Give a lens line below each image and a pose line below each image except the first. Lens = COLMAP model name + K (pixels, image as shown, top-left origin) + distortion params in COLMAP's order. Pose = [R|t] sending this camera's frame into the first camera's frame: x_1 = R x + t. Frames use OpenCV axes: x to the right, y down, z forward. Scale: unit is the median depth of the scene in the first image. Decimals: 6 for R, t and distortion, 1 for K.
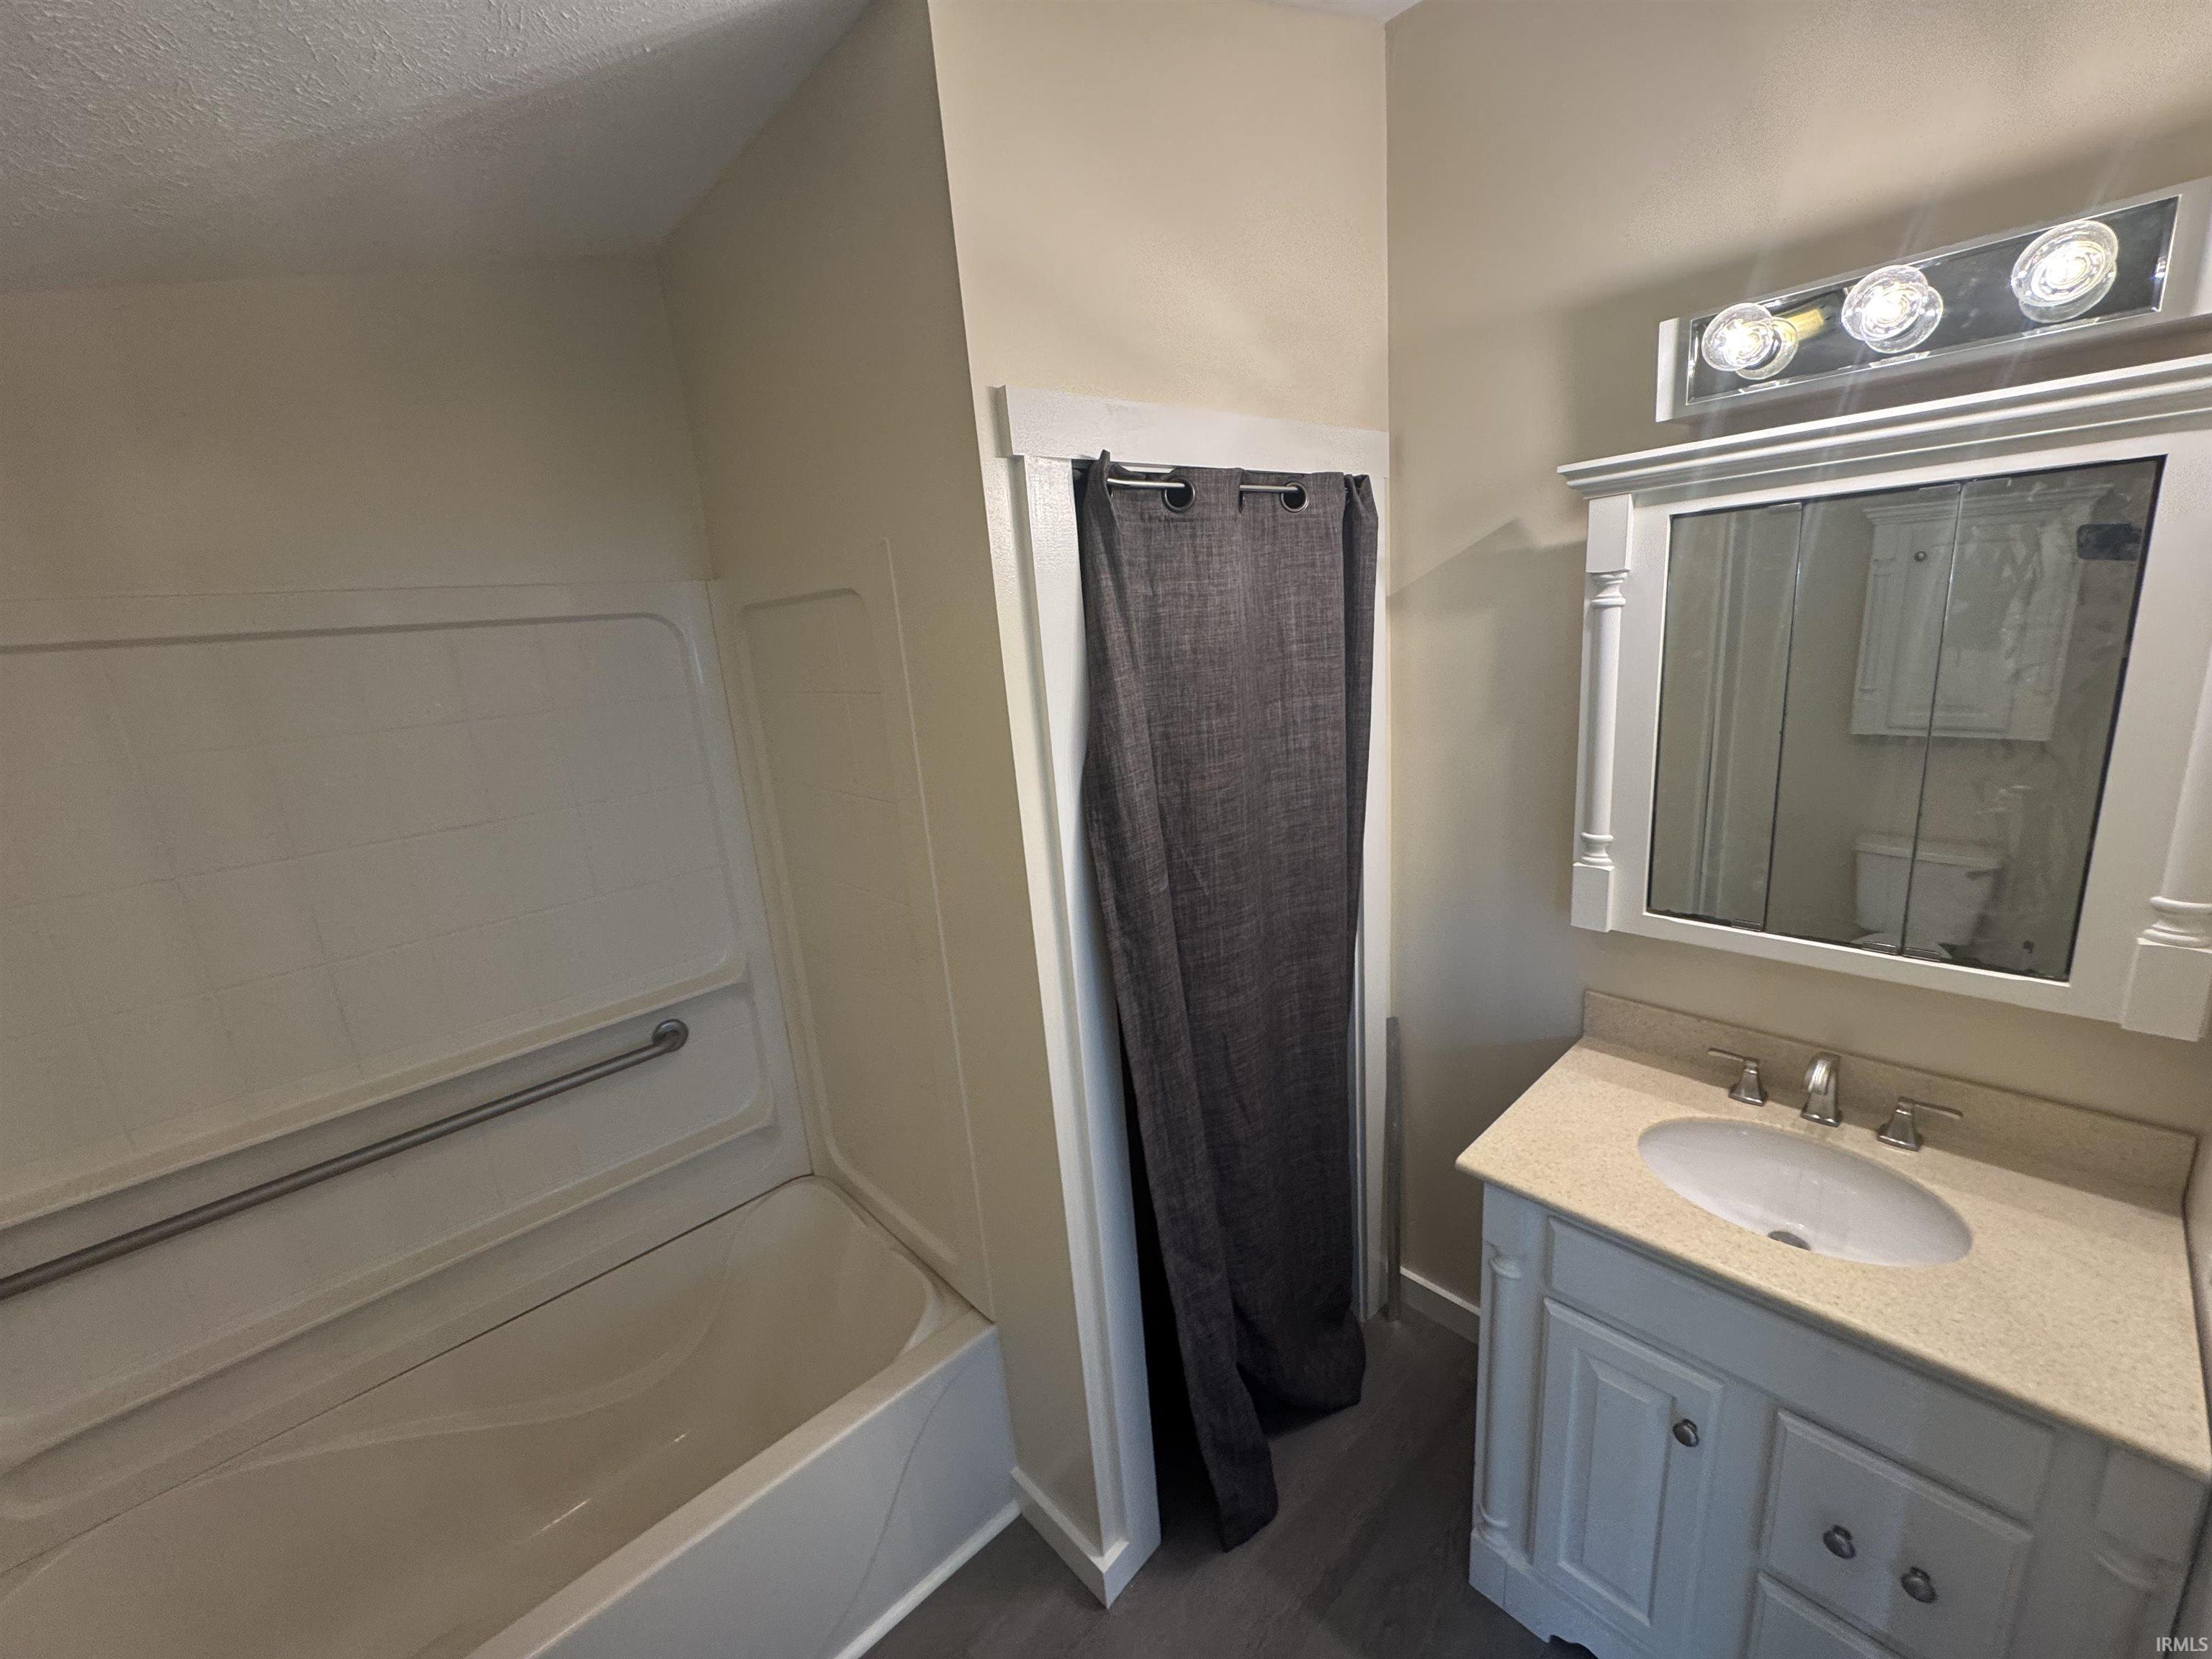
lens RADIAL K [[887.8, 0, 1107.4], [0, 887.8, 830.0], [0, 0, 1]] dist [-0.001244, 0.000650]
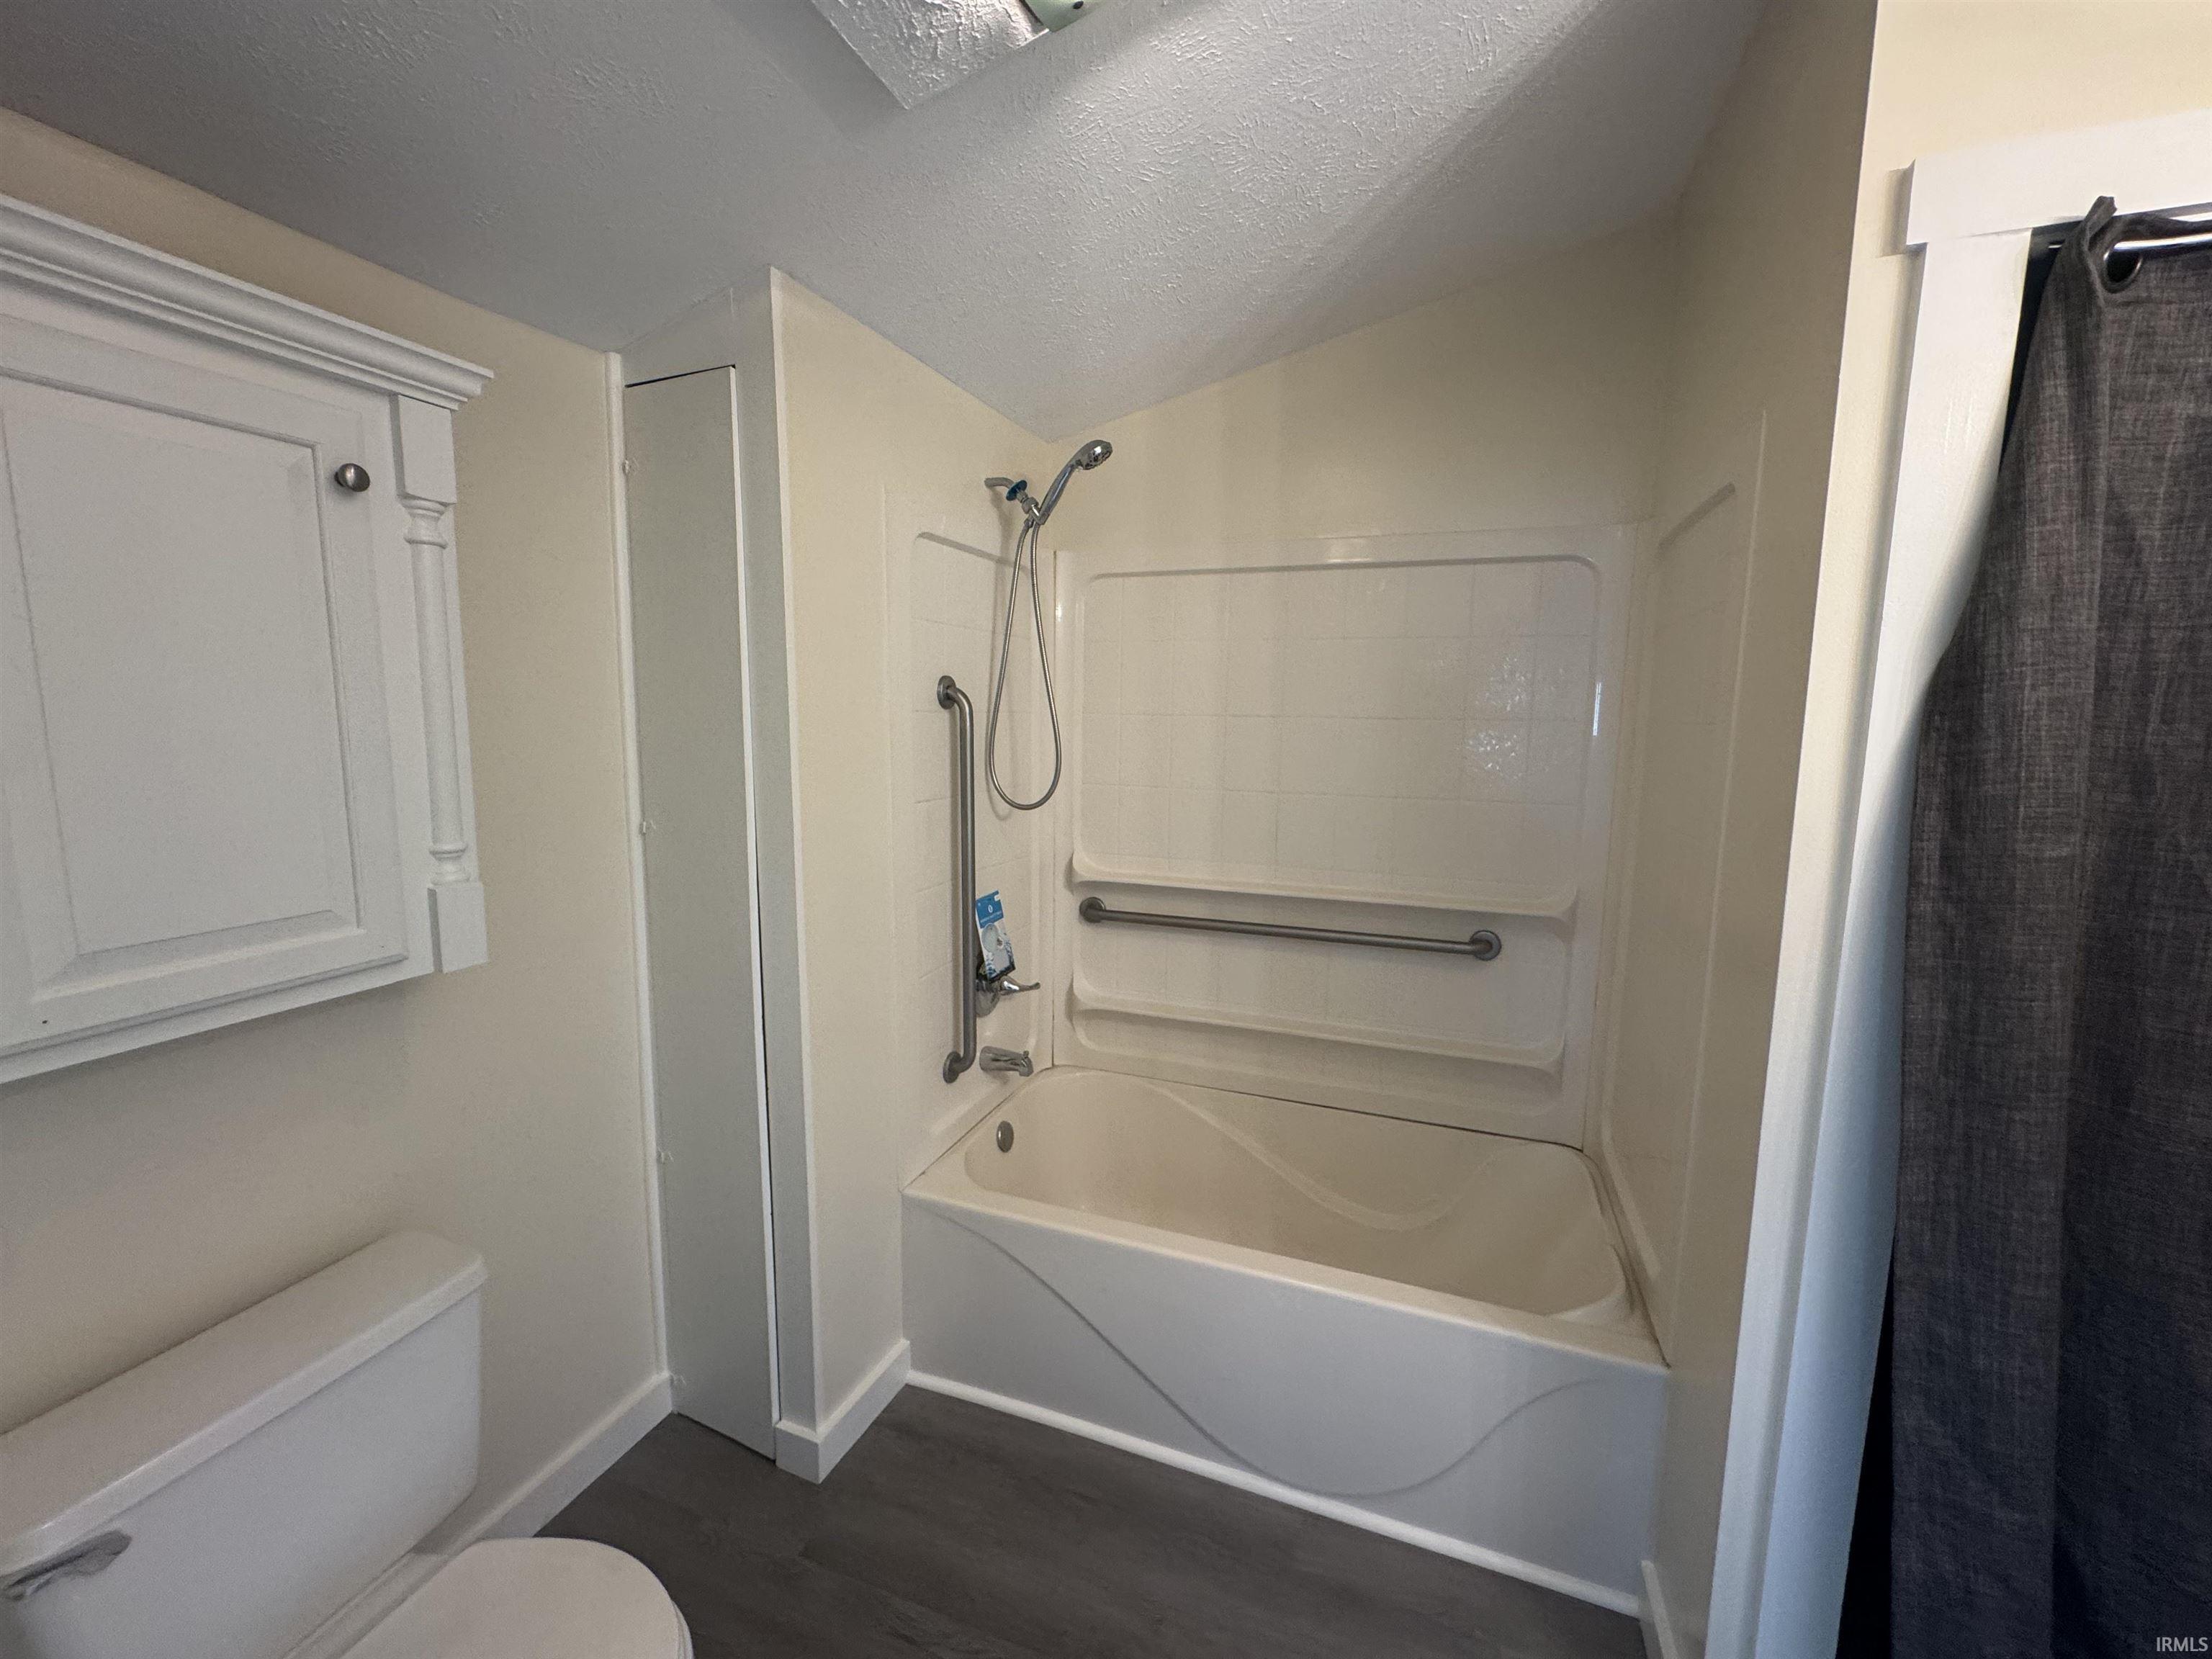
lens RADIAL K [[887.8, 0, 1107.4], [0, 887.8, 830.0], [0, 0, 1]] dist [-0.001244, 0.000650]
pose [[0.440021, 0.197877, -0.875914, 0.324478], [-0.261828, 0.961308, 0.085637, 0.175282], [0.858969, 0.191657, 0.474805, 0.081377]]
